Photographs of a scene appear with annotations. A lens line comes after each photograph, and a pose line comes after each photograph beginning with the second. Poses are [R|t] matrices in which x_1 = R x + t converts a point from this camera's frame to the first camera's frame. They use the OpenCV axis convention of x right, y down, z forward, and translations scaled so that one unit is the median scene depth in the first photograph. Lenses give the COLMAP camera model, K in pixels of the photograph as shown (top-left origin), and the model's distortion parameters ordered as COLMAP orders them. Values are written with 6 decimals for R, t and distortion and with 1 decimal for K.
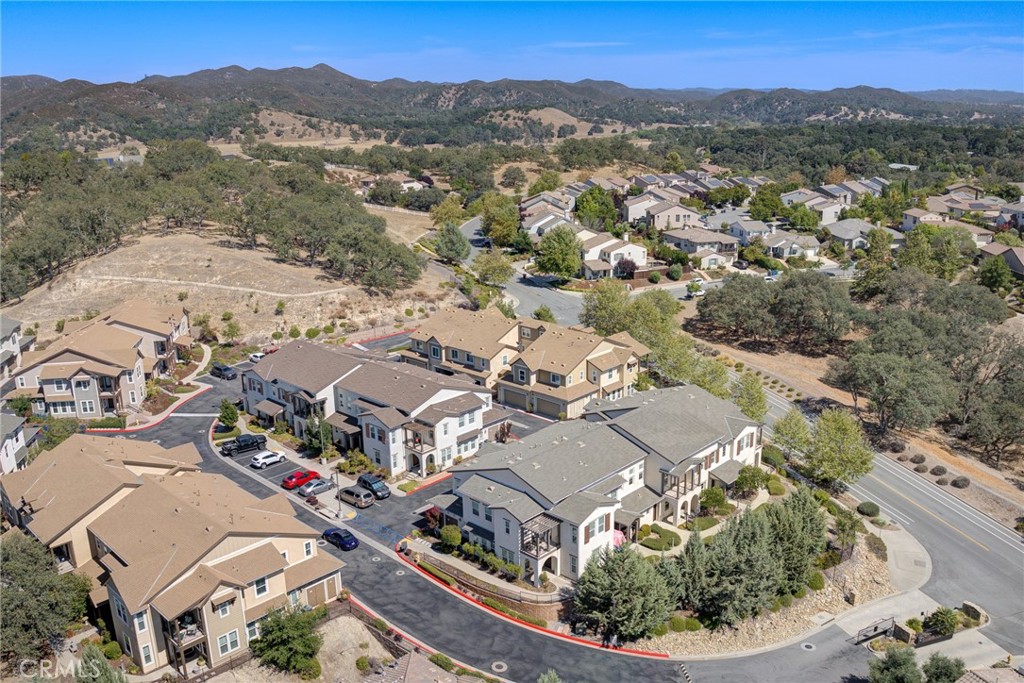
lens RADIAL K [[855.7, 0, 512.1], [0, 855.7, 342.6], [0, 0, 1]] dist [-0.095002, -0.016418]
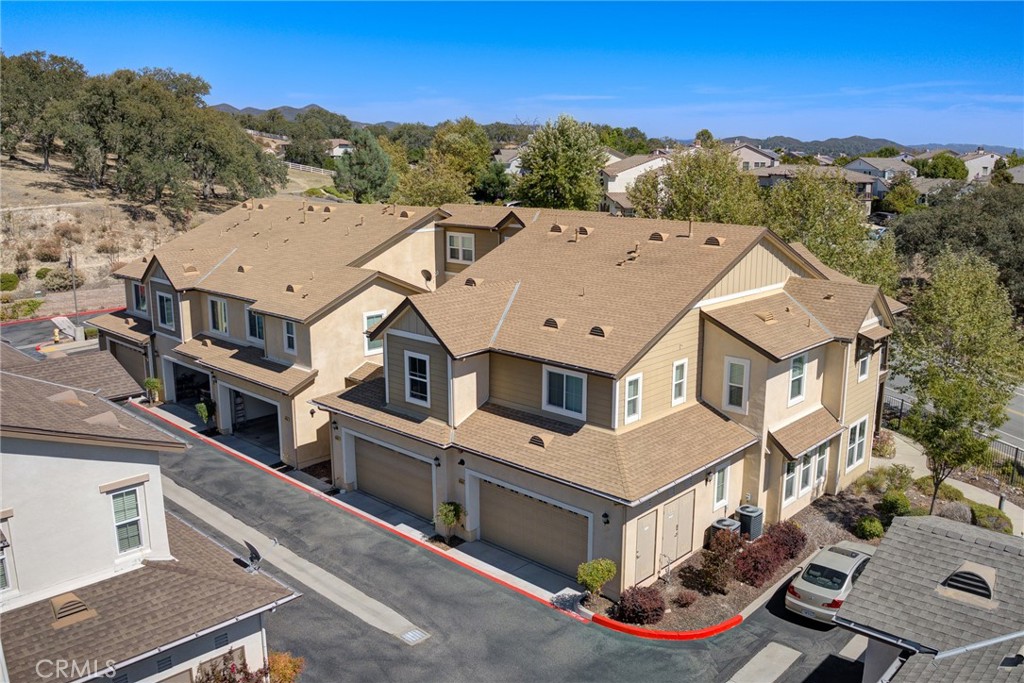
lens RADIAL K [[855.7, 0, 513.2], [0, 855.7, 337.6], [0, 0, 1]] dist [-0.095002, -0.016418]
pose [[0.999798, 0.015538, 0.012720, 0.033989], [-0.014727, 0.997999, -0.061492, 0.040972], [-0.013650, 0.061293, 0.998027, 0.764788]]
